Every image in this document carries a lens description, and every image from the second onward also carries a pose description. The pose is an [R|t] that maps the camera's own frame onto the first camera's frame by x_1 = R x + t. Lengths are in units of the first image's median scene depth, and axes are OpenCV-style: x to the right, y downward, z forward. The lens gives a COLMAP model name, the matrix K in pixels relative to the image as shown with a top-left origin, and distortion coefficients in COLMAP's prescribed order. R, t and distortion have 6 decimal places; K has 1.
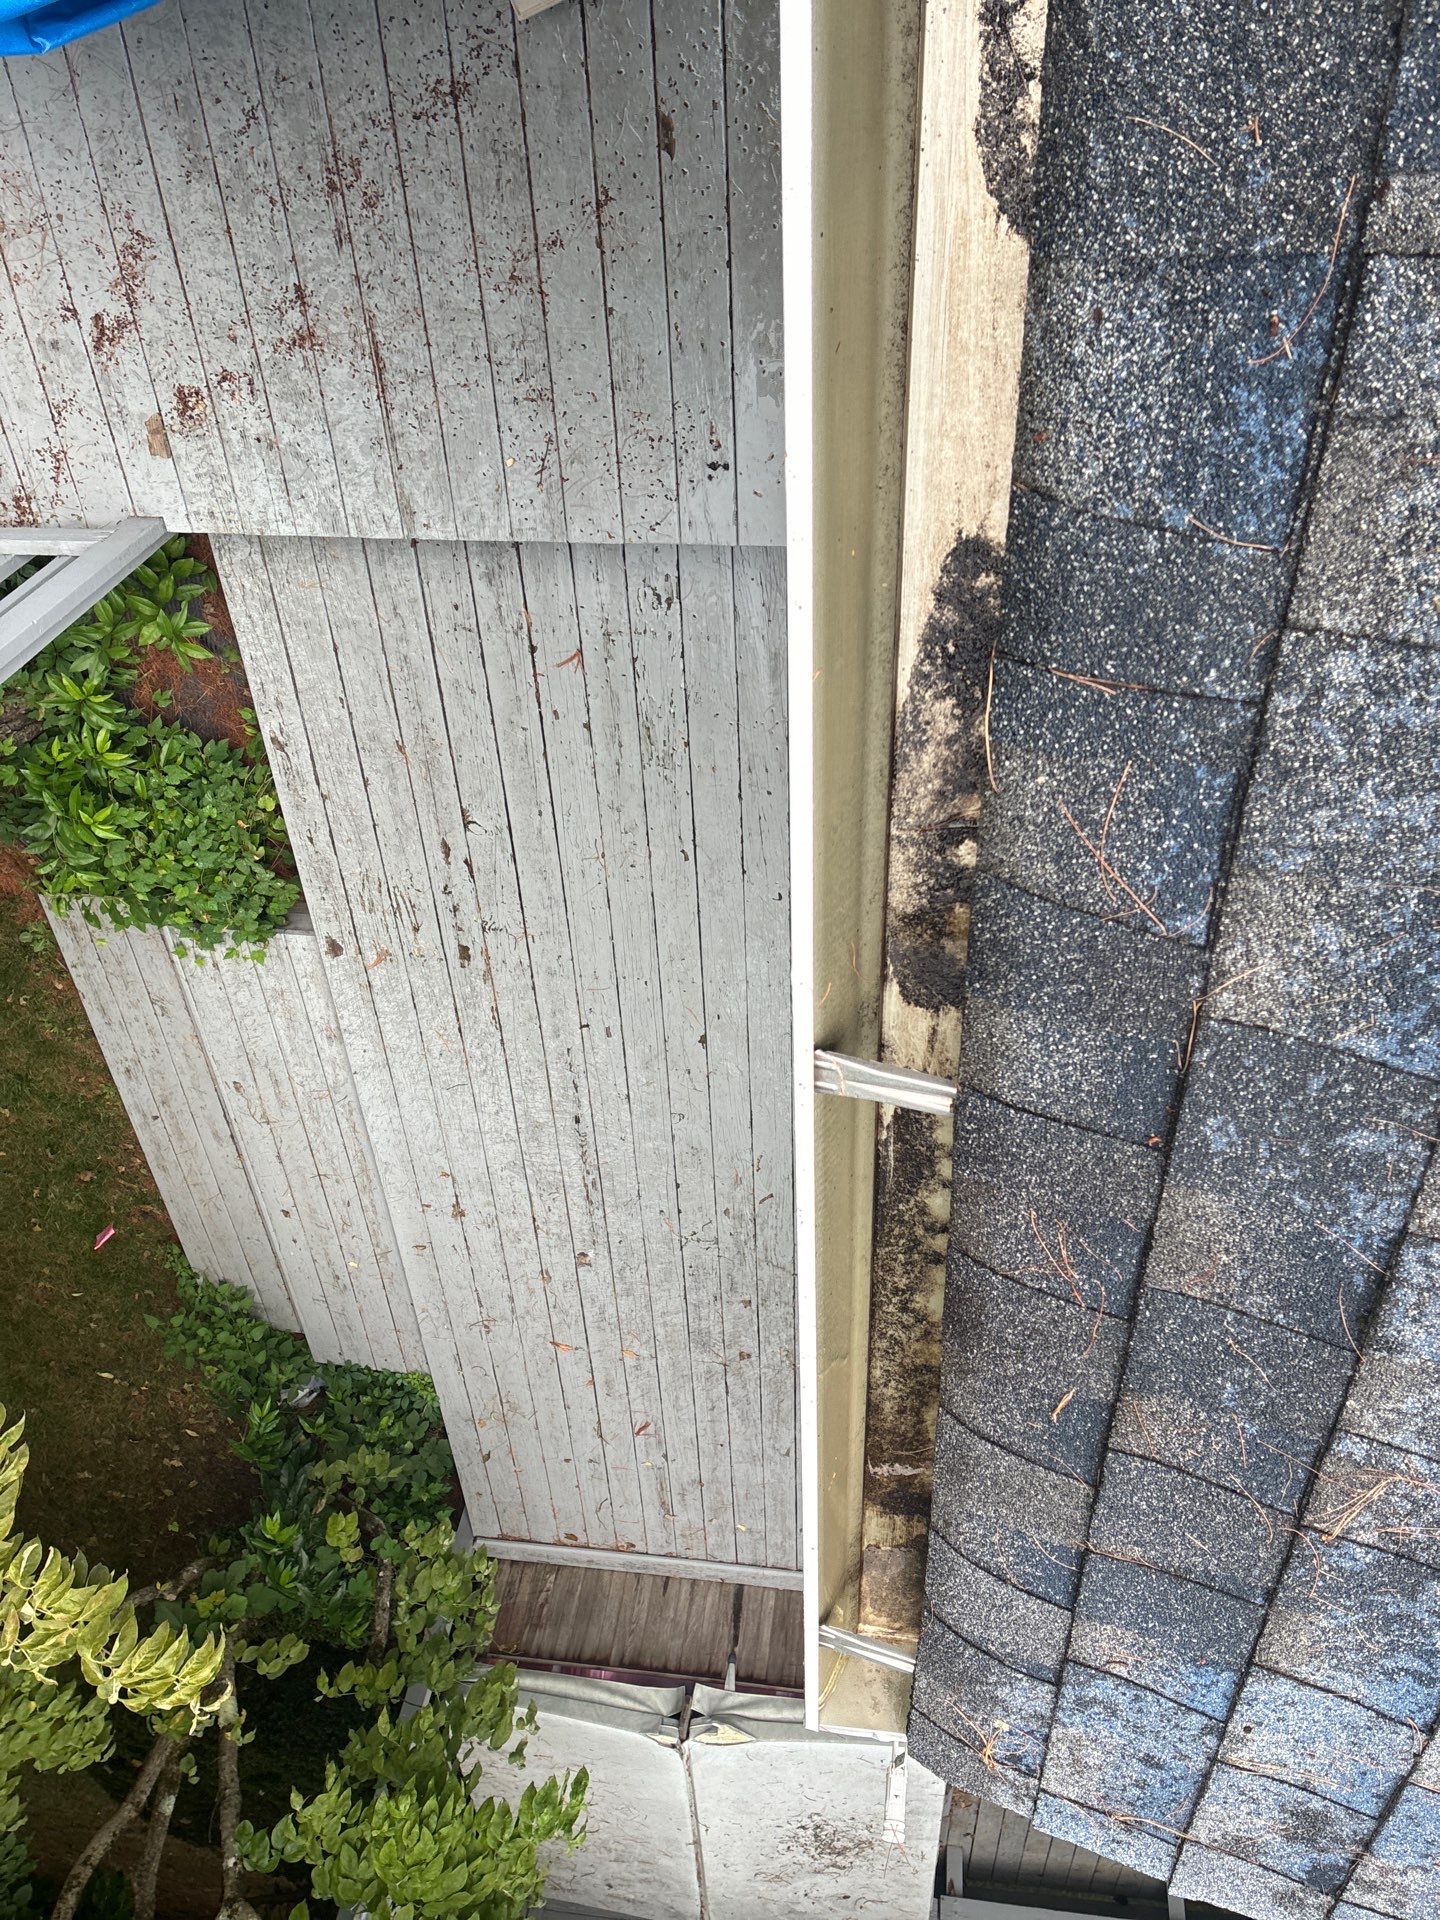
lens RADIAL K [[1490.7, 0, 725.6], [0, 1490.7, 958.2], [0, 0, 1]] dist [0.049438, -0.061585]
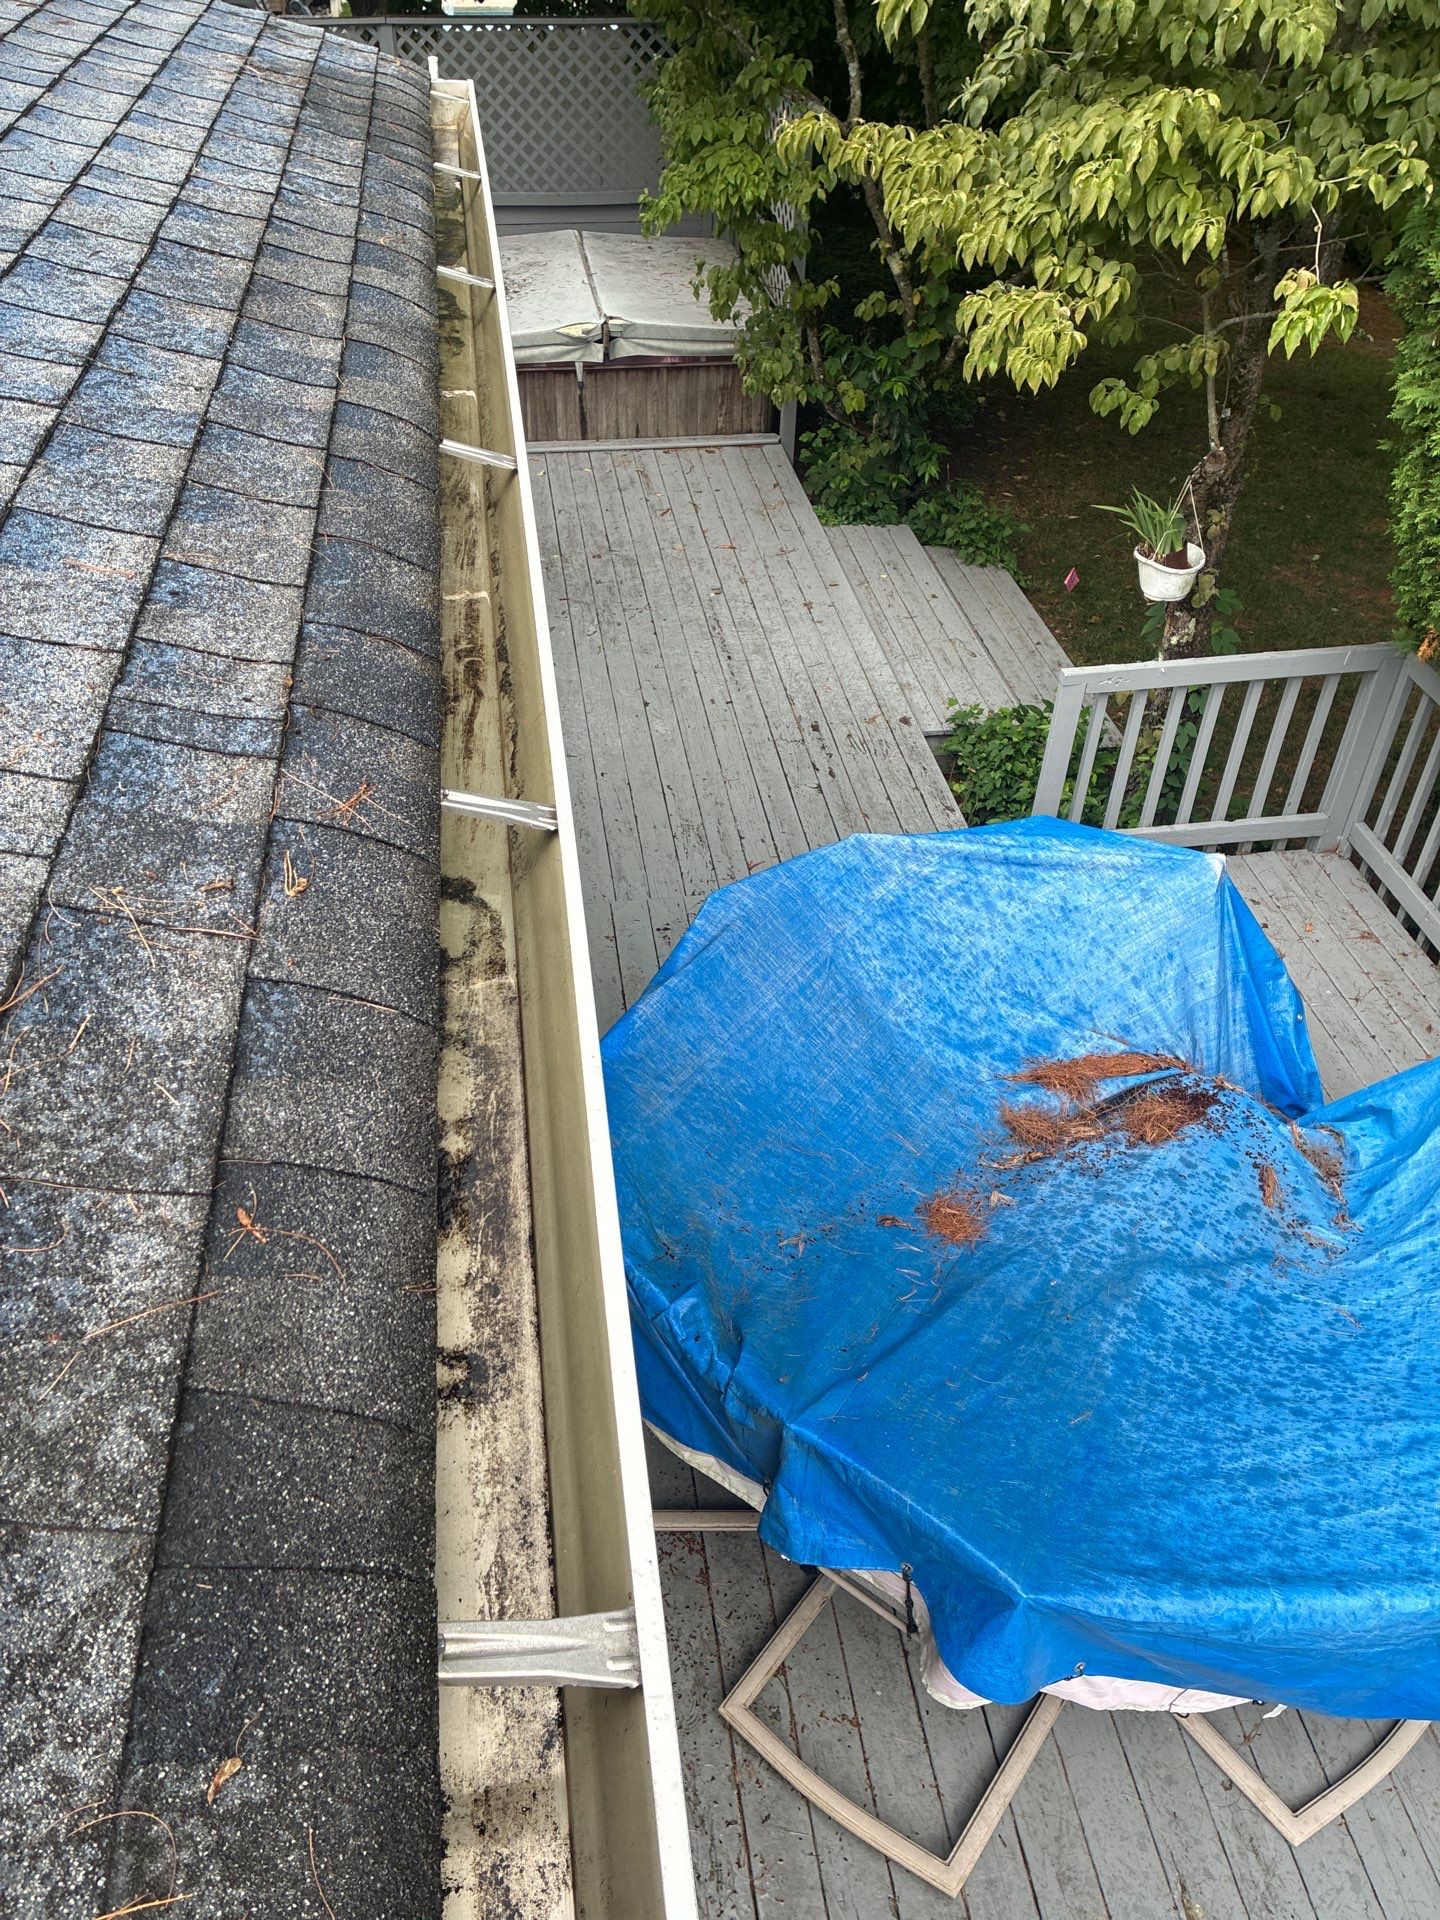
lens RADIAL K [[1490.7, 0, 722.1], [0, 1490.7, 957.0], [0, 0, 1]] dist [0.049438, -0.061585]
pose [[-0.986916, 0.160531, -0.015065, -0.019982], [-0.160481, -0.968963, 0.188033, -0.356135], [0.015588, 0.187990, 0.982047, -0.291362]]
